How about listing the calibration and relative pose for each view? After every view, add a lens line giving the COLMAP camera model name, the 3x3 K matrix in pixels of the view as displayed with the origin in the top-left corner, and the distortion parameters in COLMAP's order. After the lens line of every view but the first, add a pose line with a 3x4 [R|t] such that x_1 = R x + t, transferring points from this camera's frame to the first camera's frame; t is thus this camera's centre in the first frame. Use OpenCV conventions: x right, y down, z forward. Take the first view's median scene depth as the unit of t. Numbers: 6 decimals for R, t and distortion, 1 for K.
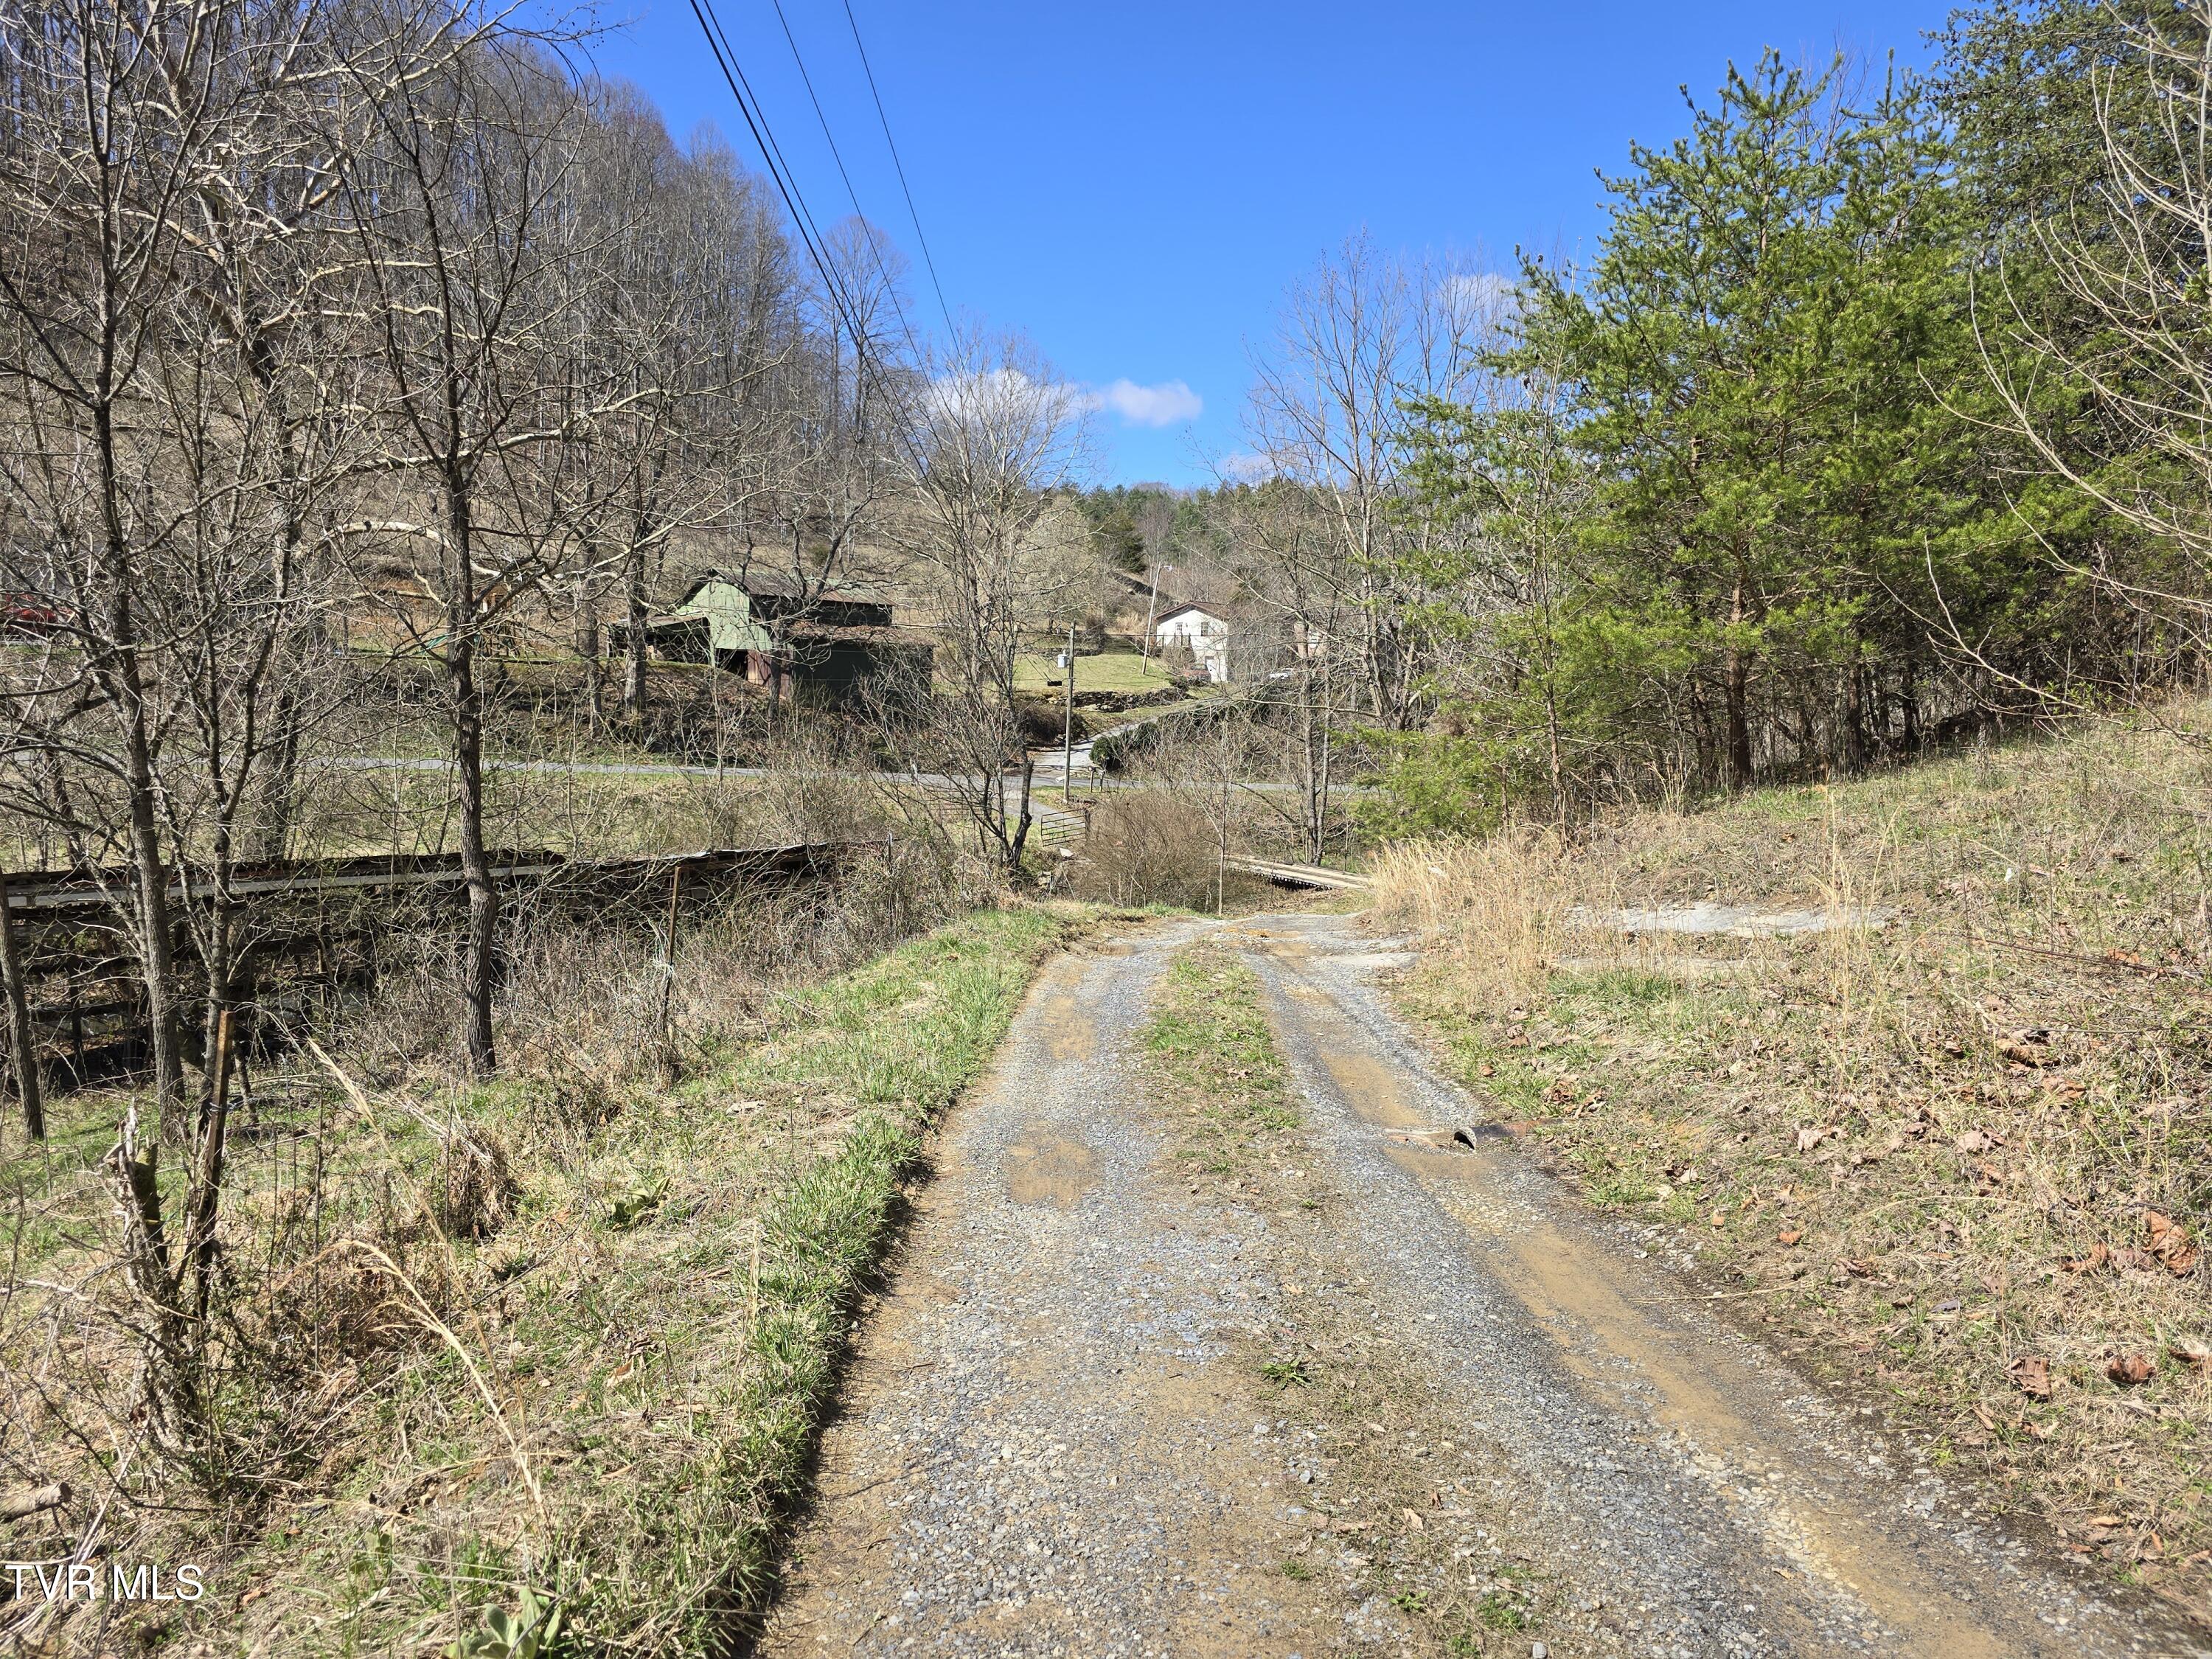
lens RADIAL K [[1503.4, 0, 1106.0], [0, 1503.4, 829.5], [0, 0, 1]] dist [0.003047, -0.000574]
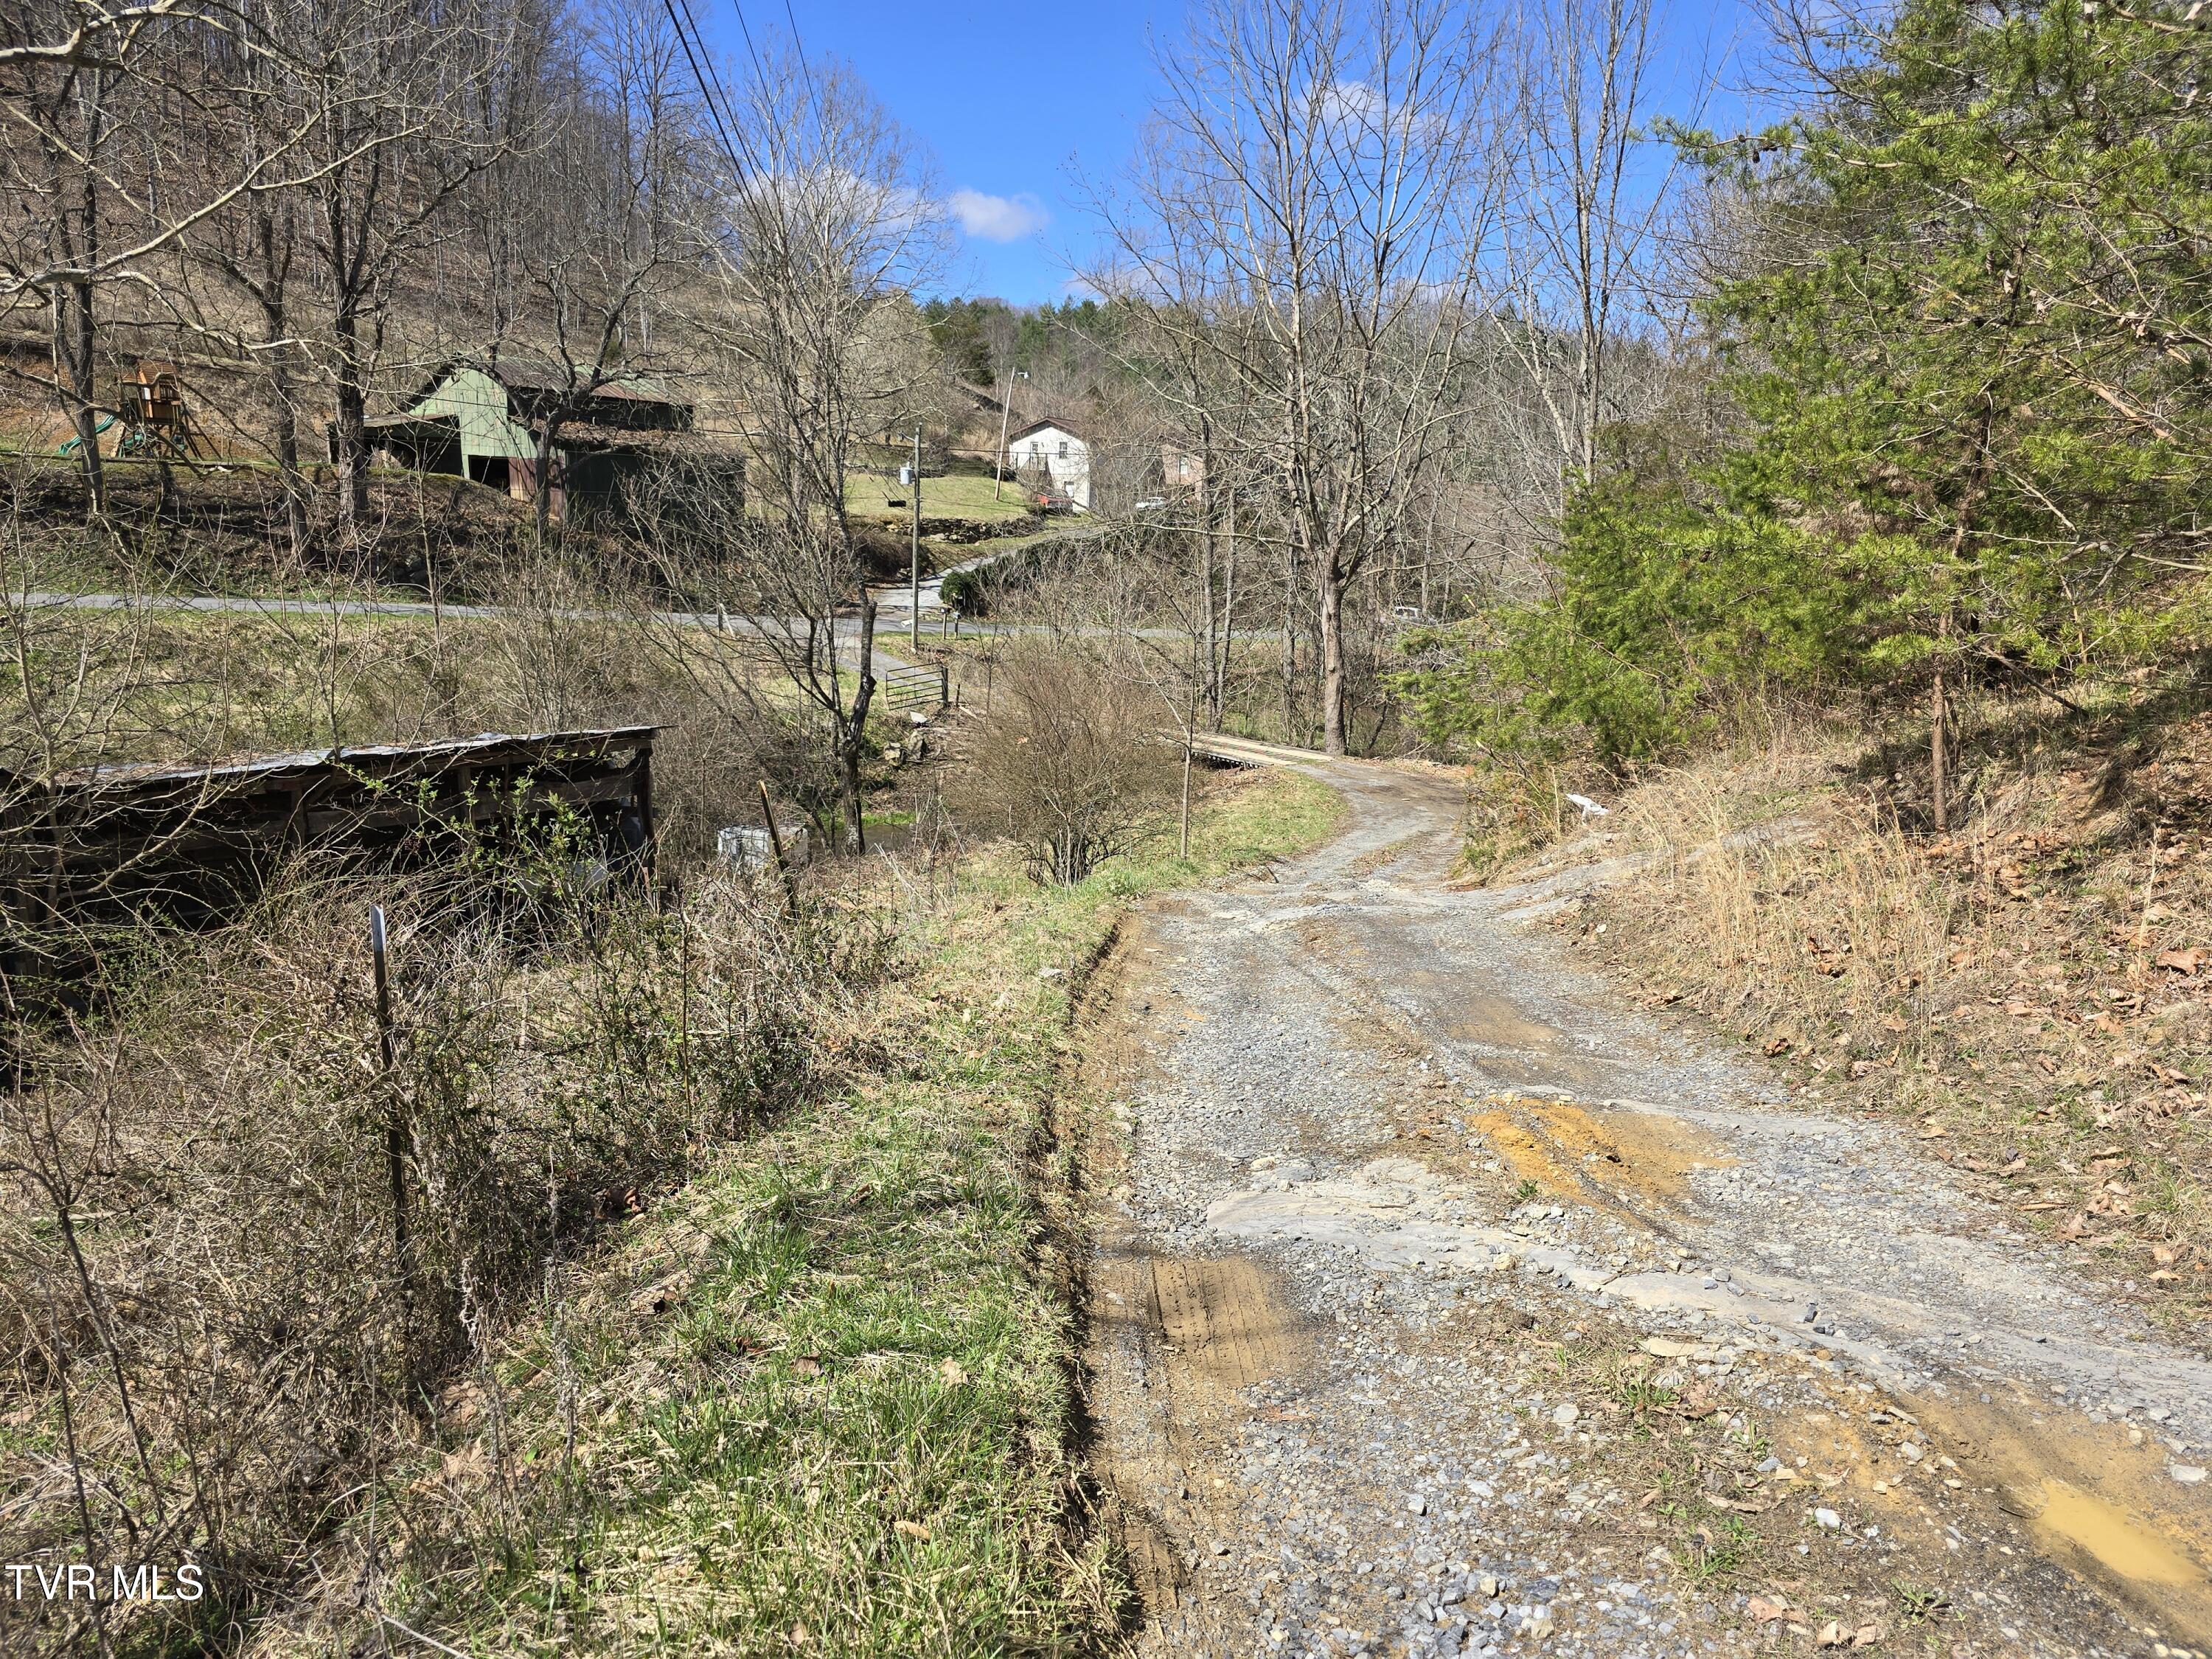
lens RADIAL K [[1514.4, 0, 1153.1], [0, 1514.4, 879.3], [0, 0, 1]] dist [0.007118, -0.003372]
pose [[0.991034, -0.017921, 0.132402, -0.007415], [-0.000260, 0.990703, 0.136045, -0.006055], [-0.133609, -0.134859, 0.981815, 0.120764]]
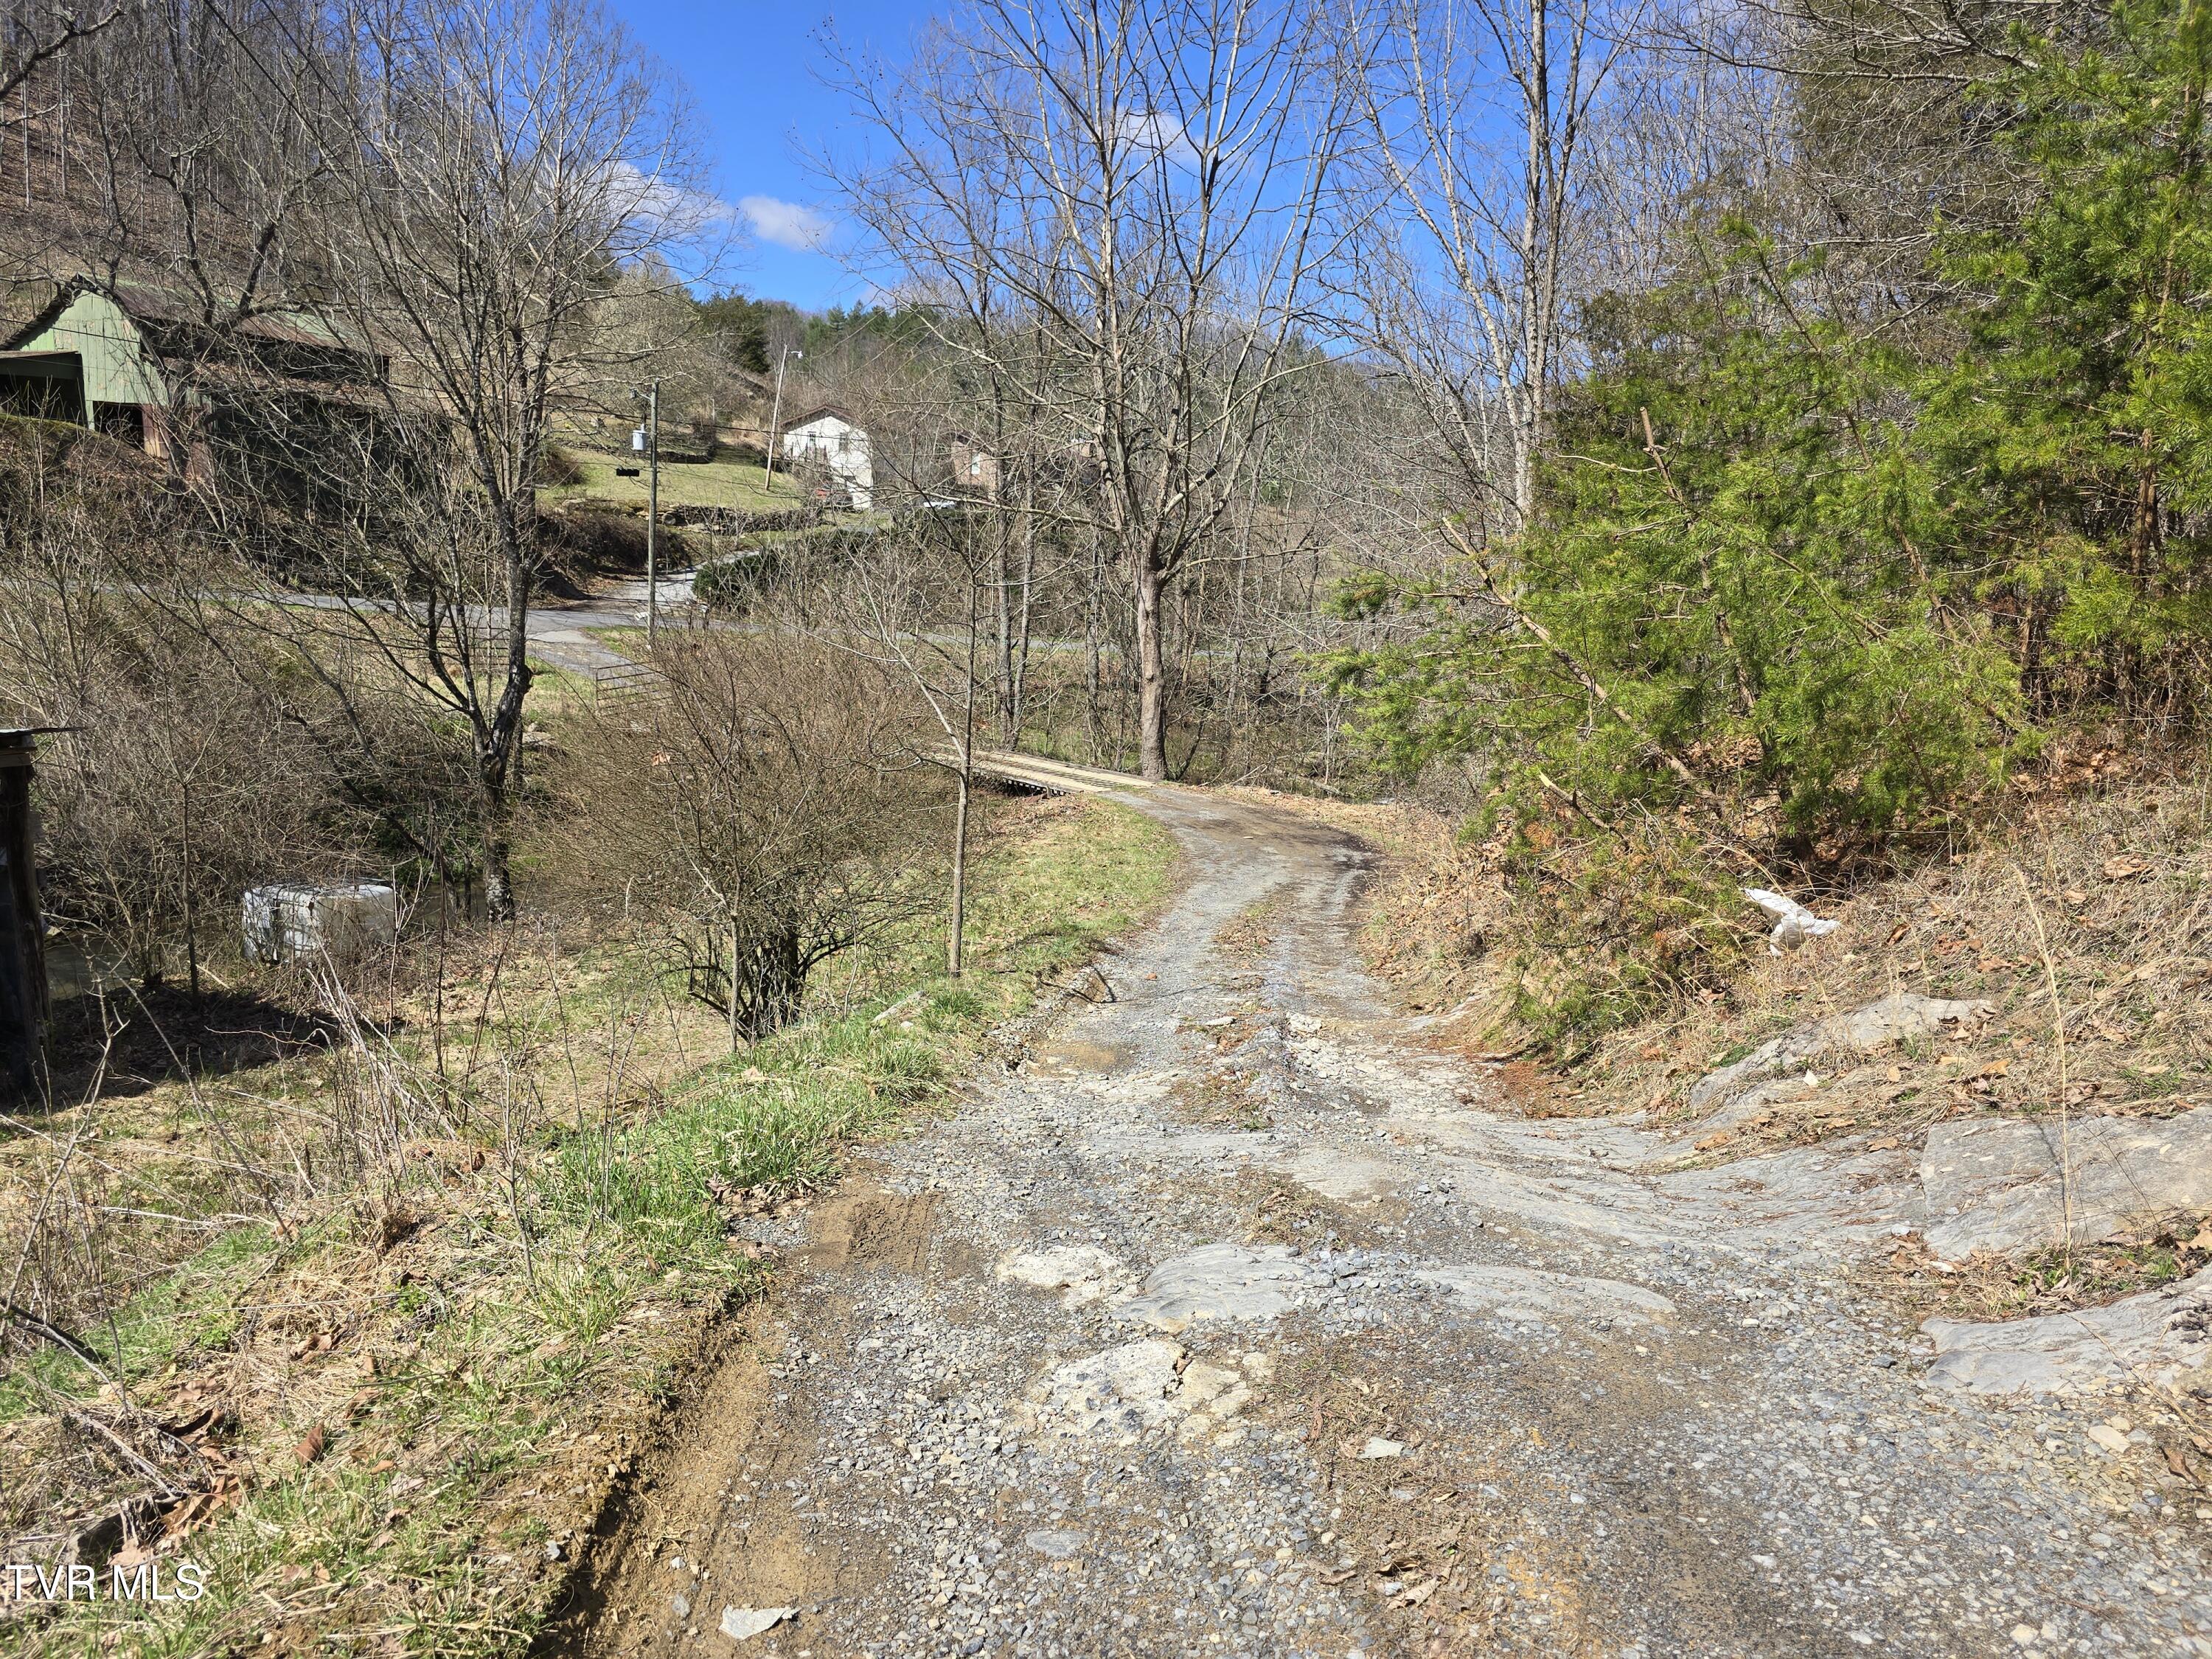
lens RADIAL K [[1514.4, 0, 1153.1], [0, 1514.4, 879.3], [0, 0, 1]] dist [0.007118, -0.003372]
pose [[0.964044, -0.015124, 0.265311, 0.008440], [-0.018097, 0.992325, 0.122327, -0.002368], [-0.265124, -0.122730, 0.956371, 0.210728]]
